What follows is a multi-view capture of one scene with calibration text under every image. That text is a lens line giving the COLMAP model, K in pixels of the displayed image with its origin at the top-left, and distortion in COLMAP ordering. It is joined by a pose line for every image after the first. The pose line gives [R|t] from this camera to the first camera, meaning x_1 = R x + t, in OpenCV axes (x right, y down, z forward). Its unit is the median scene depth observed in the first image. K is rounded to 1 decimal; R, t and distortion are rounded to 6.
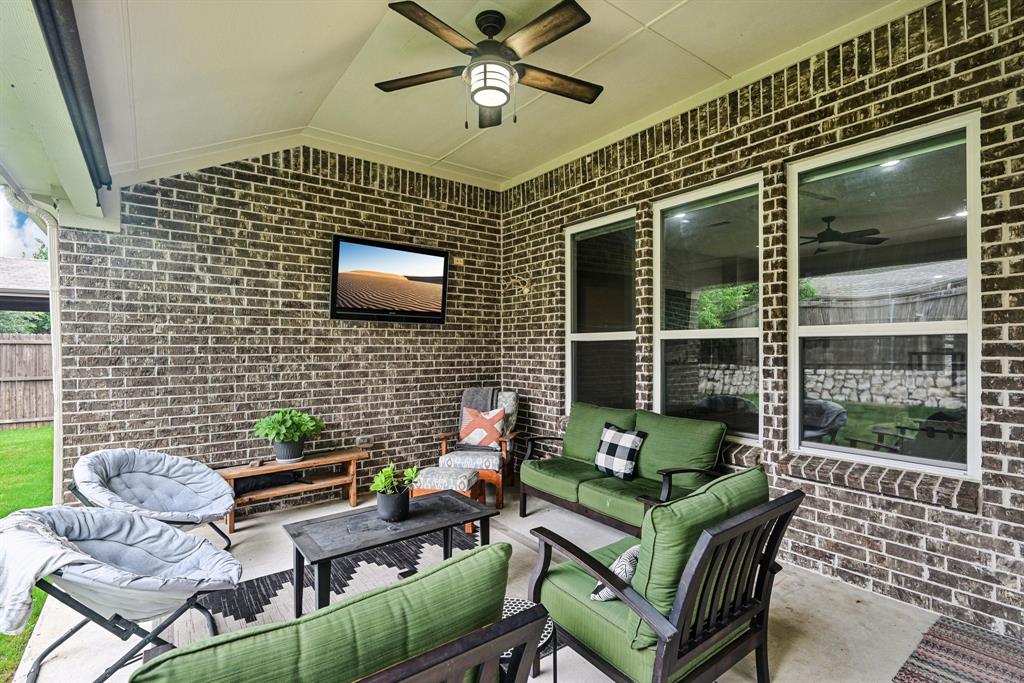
lens RADIAL K [[479.5, 0, 516.5], [0, 479.5, 348.3], [0, 0, 1]] dist [0.000077, 0.000438]
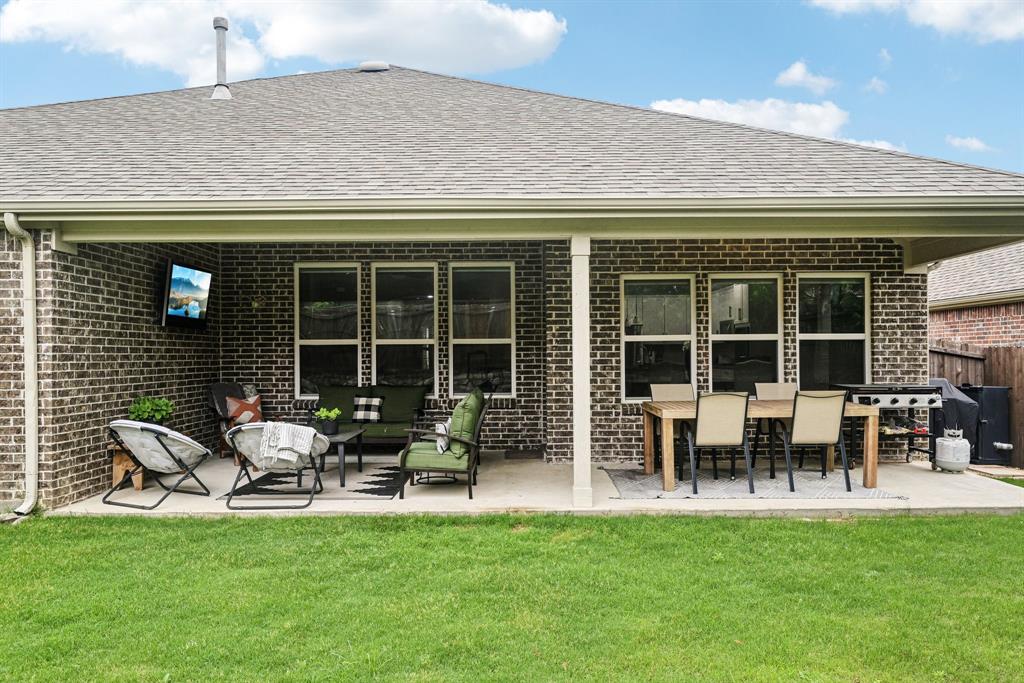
lens RADIAL K [[567.9, 0, 512.3], [0, 567.9, 348.2], [0, 0, 1]] dist [-0.000896, 0.000025]
pose [[0.619575, 0.005074, 0.784921, -1.246884], [0.005520, 0.999926, -0.010821, 0.023851], [-0.784918, 0.011037, 0.619501, -0.782940]]
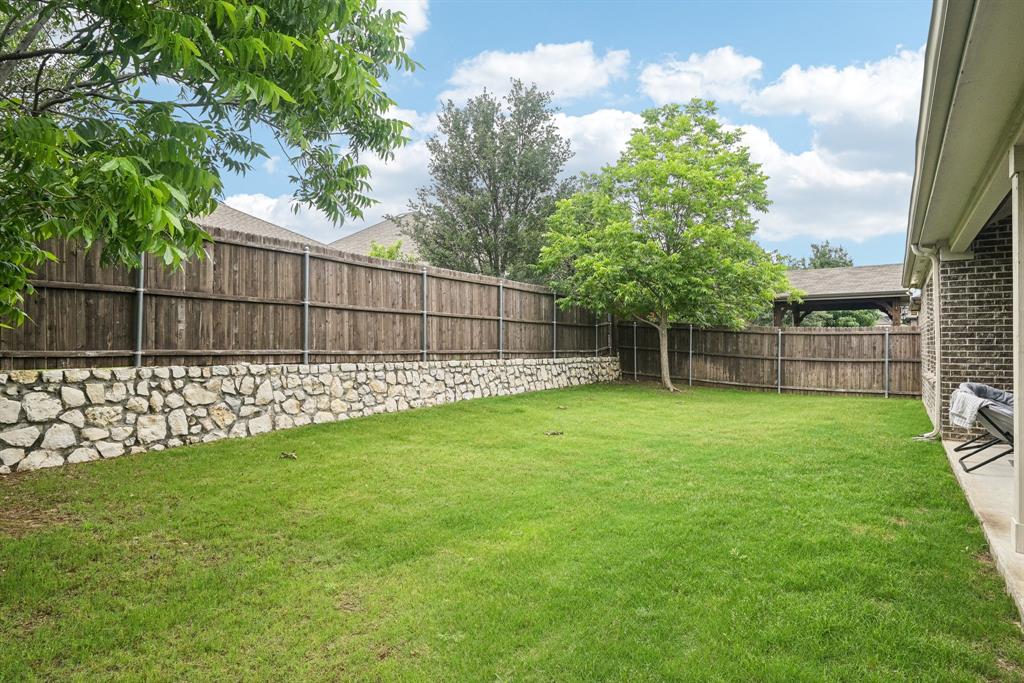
lens RADIAL K [[585.1, 0, 512.3], [0, 585.1, 346.9], [0, 0, 1]] dist [0.002471, 0.000649]
pose [[0.328554, 0.003062, -0.944480, 0.574061], [-0.002547, 0.999994, 0.002356, 0.065541], [0.944482, 0.001632, 0.328560, -1.178655]]
